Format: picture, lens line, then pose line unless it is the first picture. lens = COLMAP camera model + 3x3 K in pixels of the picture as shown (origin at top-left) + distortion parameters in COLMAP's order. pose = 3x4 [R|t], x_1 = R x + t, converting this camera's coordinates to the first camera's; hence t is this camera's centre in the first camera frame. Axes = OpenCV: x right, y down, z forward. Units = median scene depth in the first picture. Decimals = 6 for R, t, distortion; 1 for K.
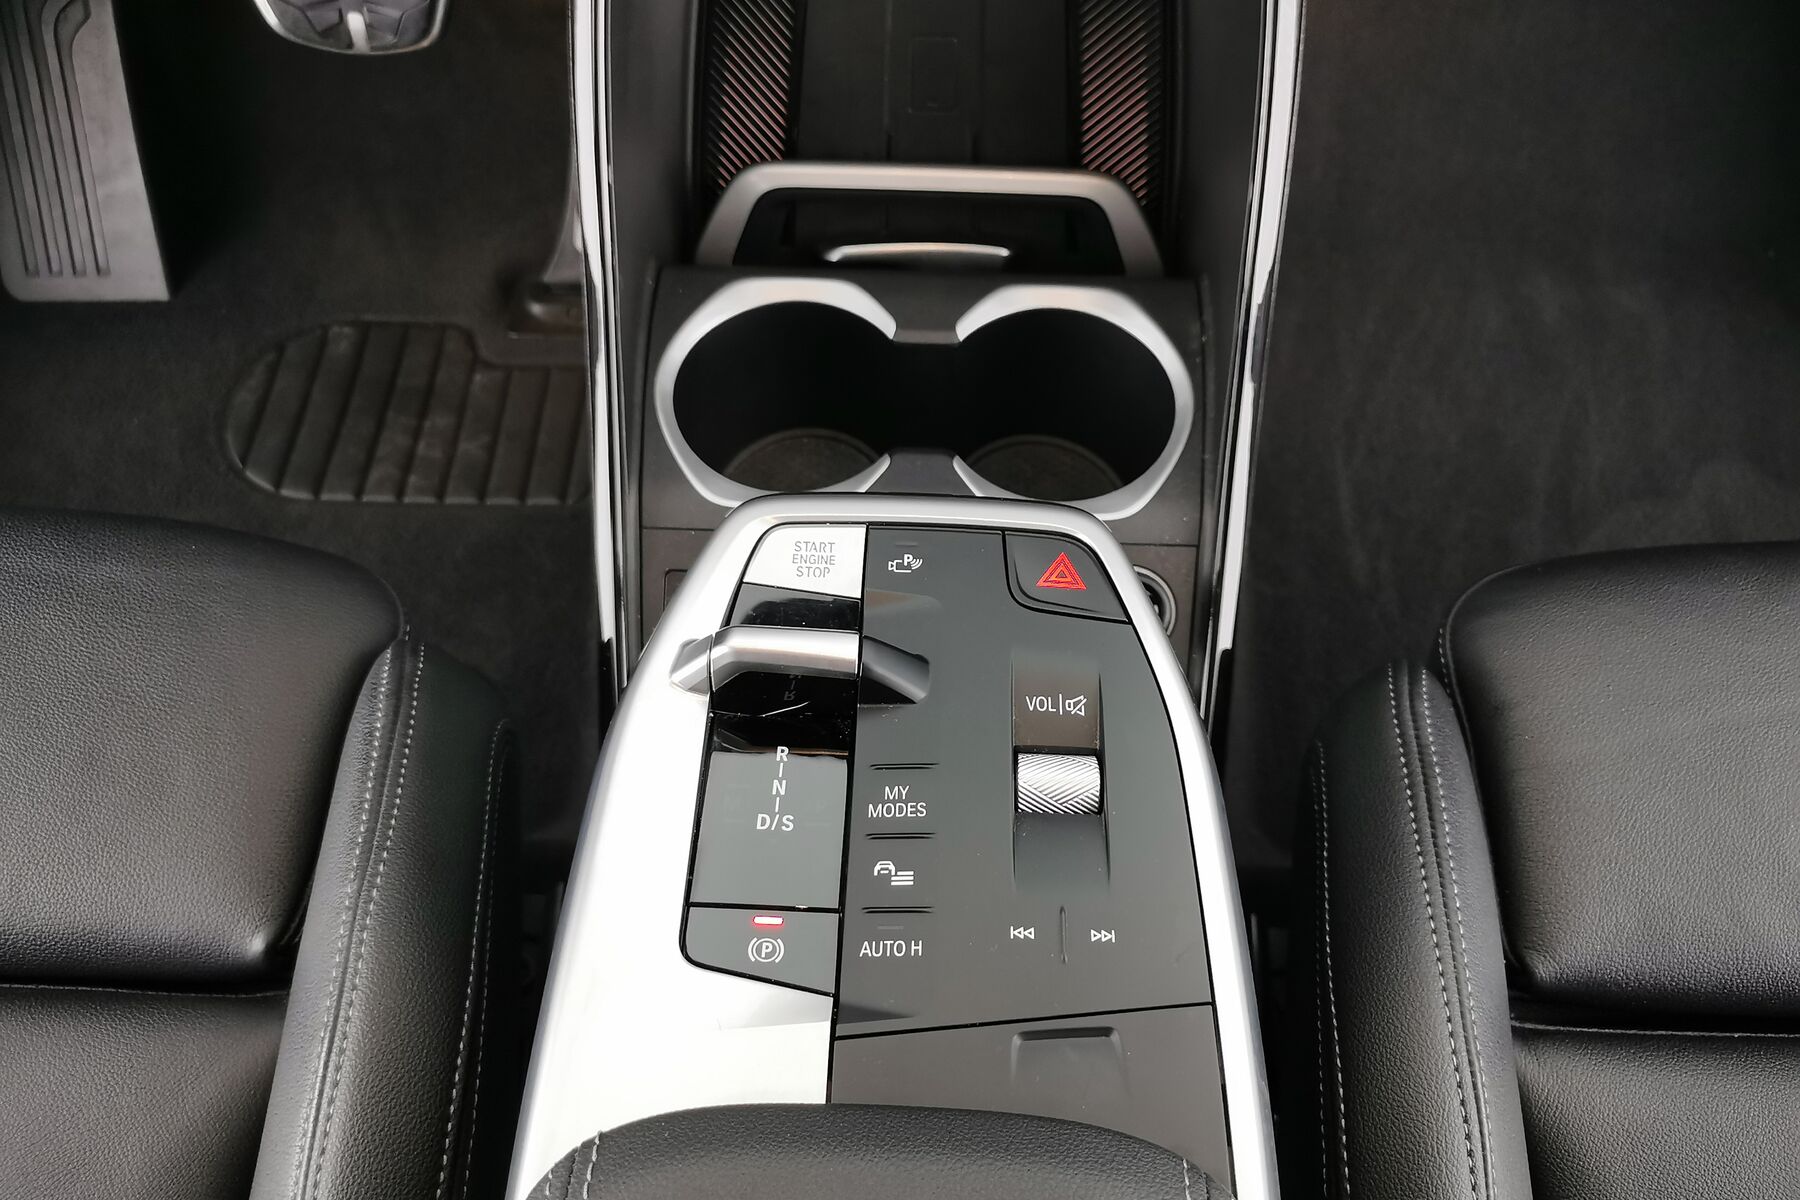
lens RADIAL K [[1548.5, 0, 891.7], [0, 1548.5, 599.6], [0, 0, 1]] dist [0.040228, -0.047473]
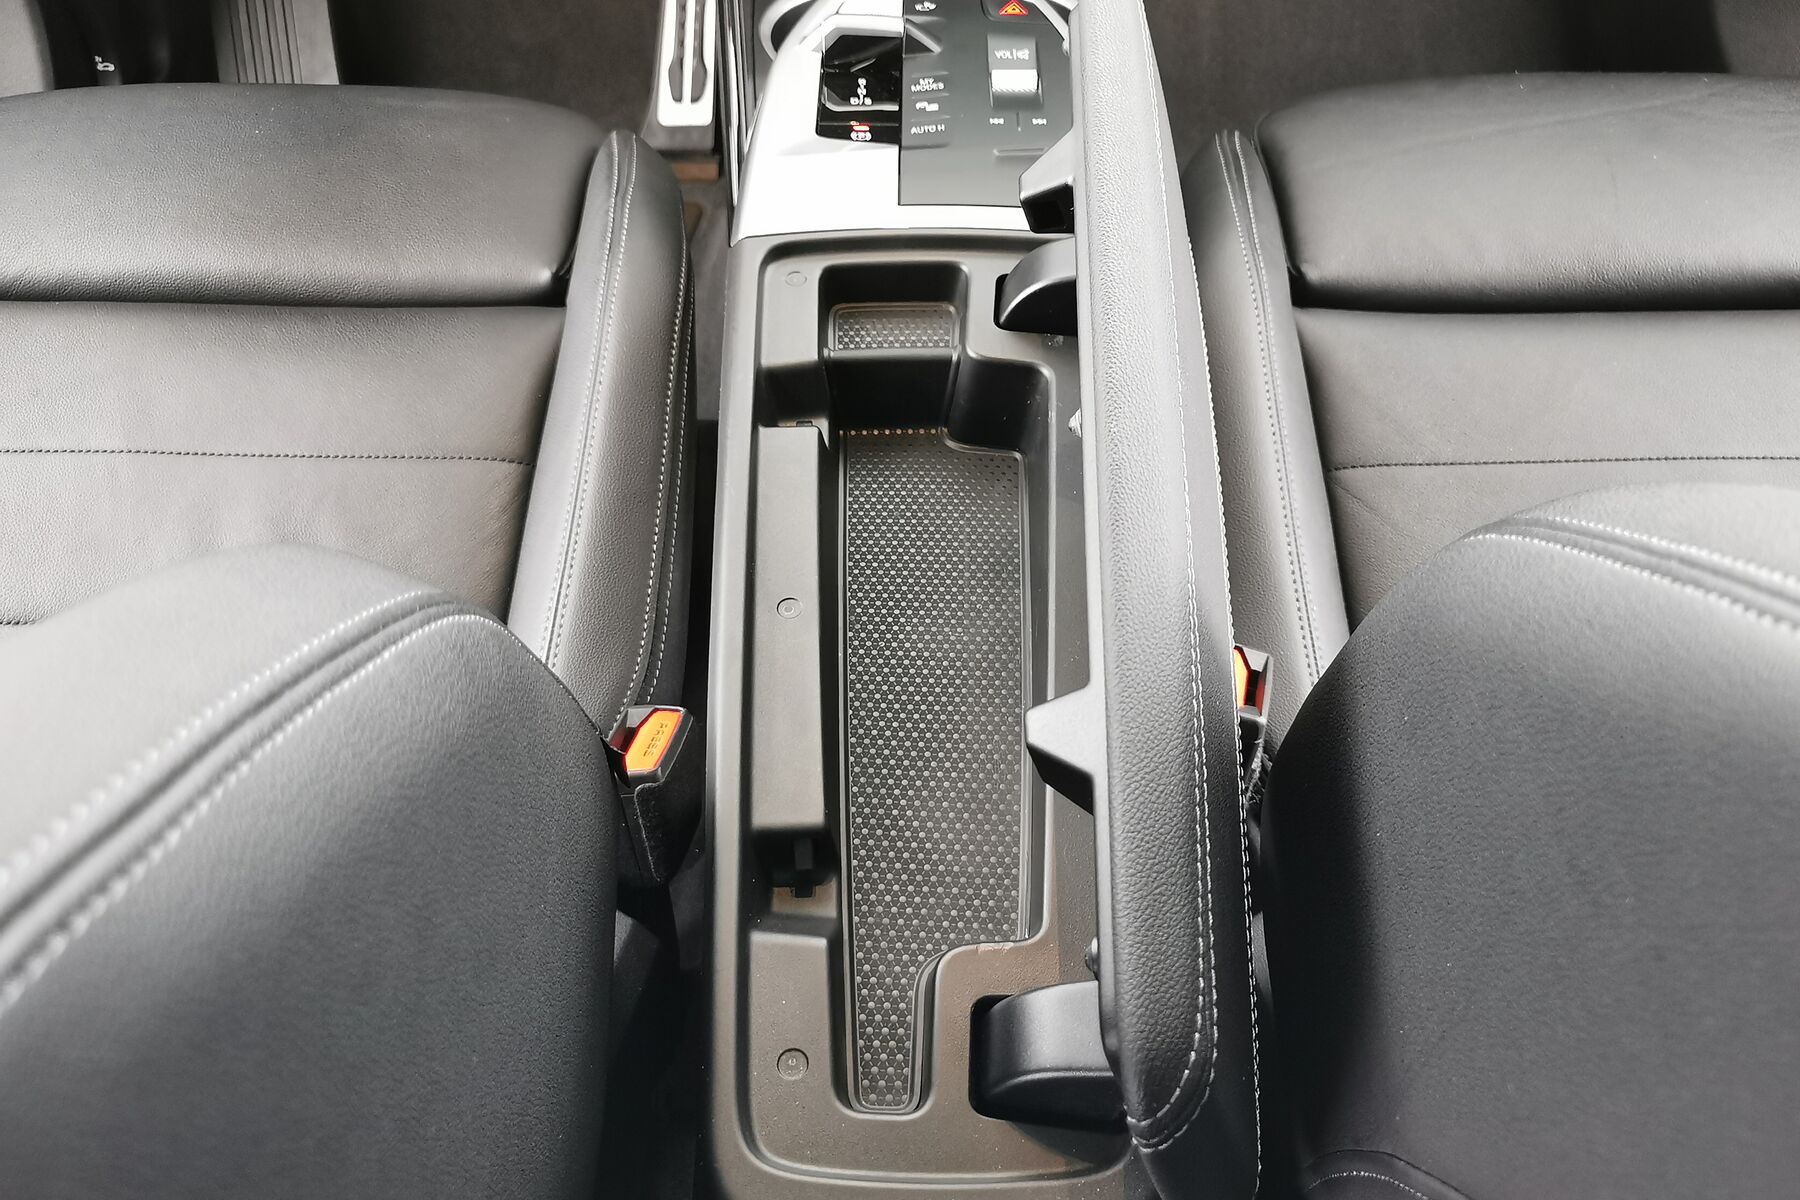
lens RADIAL K [[1548.5, 0, 893.7], [0, 1548.5, 586.5], [0, 0, 1]] dist [0.040228, -0.047473]
pose [[0.999446, -0.031097, 0.011867, -0.048746], [0.032420, 0.990252, -0.135462, 0.613640], [-0.007539, 0.135772, 0.990711, -0.477497]]
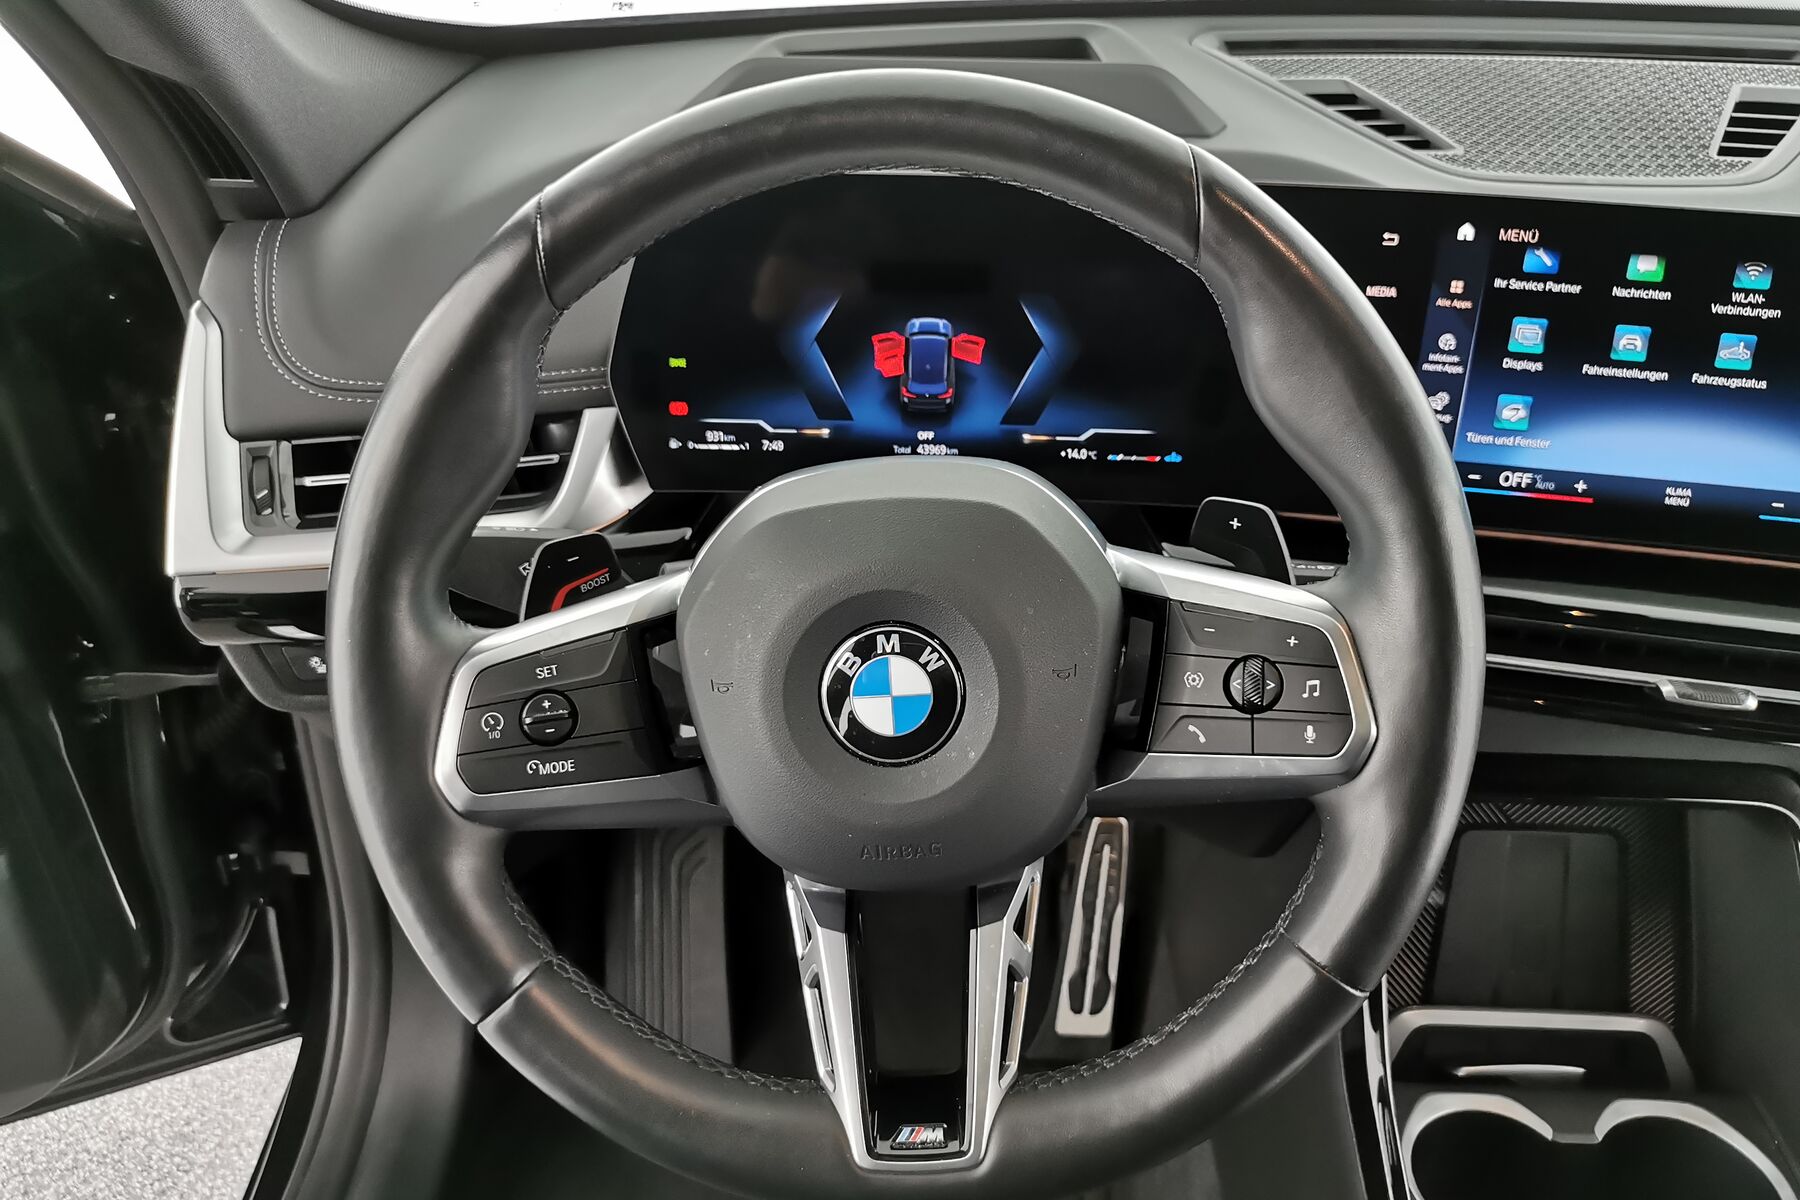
lens RADIAL K [[1414.2, 0, 880.1], [0, 1414.2, 600.2], [0, 0, 1]] dist [0.039554, -0.054134]
pose [[0.999971, 0.004557, 0.006045, -0.604173], [-0.001341, 0.892537, -0.450972, -0.021482], [-0.007451, 0.450951, 0.892517, -0.361837]]
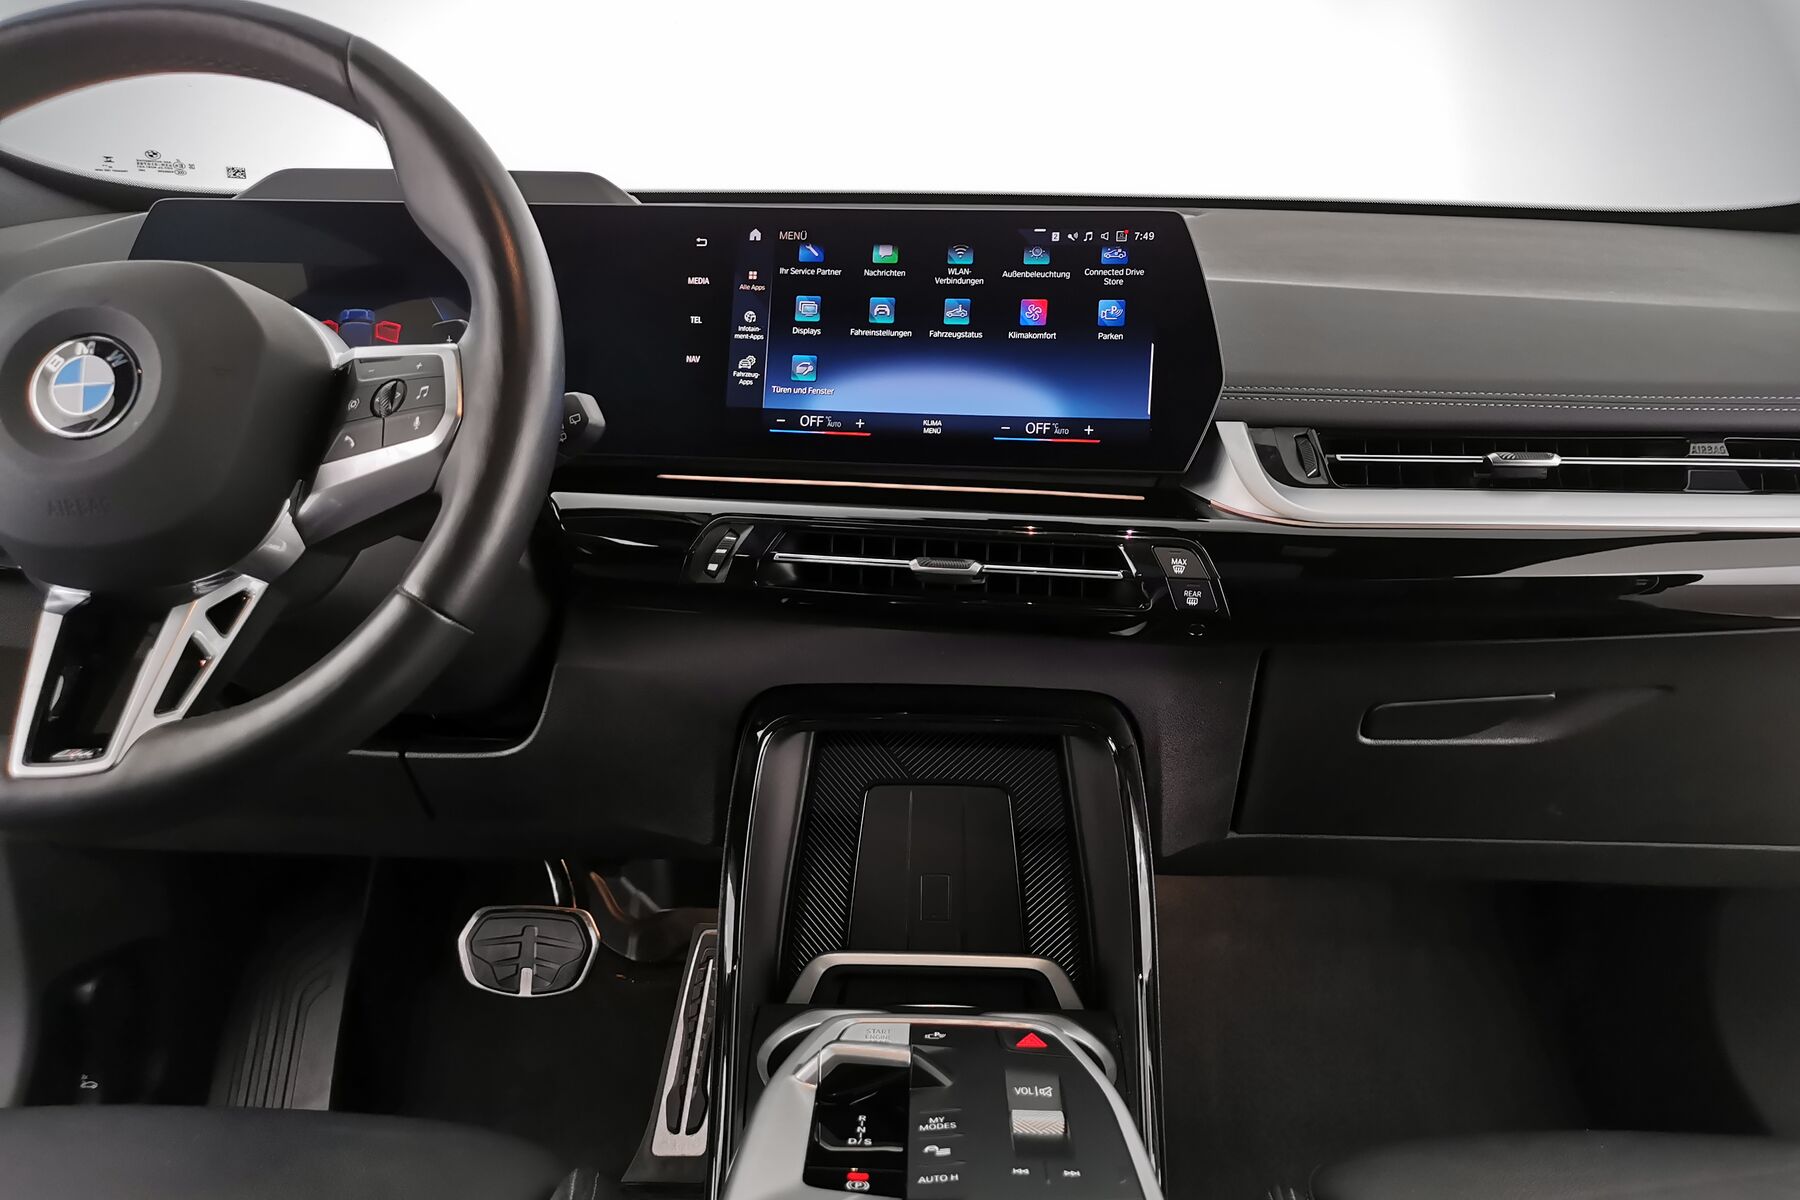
lens RADIAL K [[1414.2, 0, 892.5], [0, 1414.2, 598.3], [0, 0, 1]] dist [0.039554, -0.054134]
pose [[0.999861, 0.004039, 0.016174, -0.043020], [0.008777, 0.697320, -0.716707, 0.503099], [-0.014174, 0.716749, 0.697187, -0.254428]]
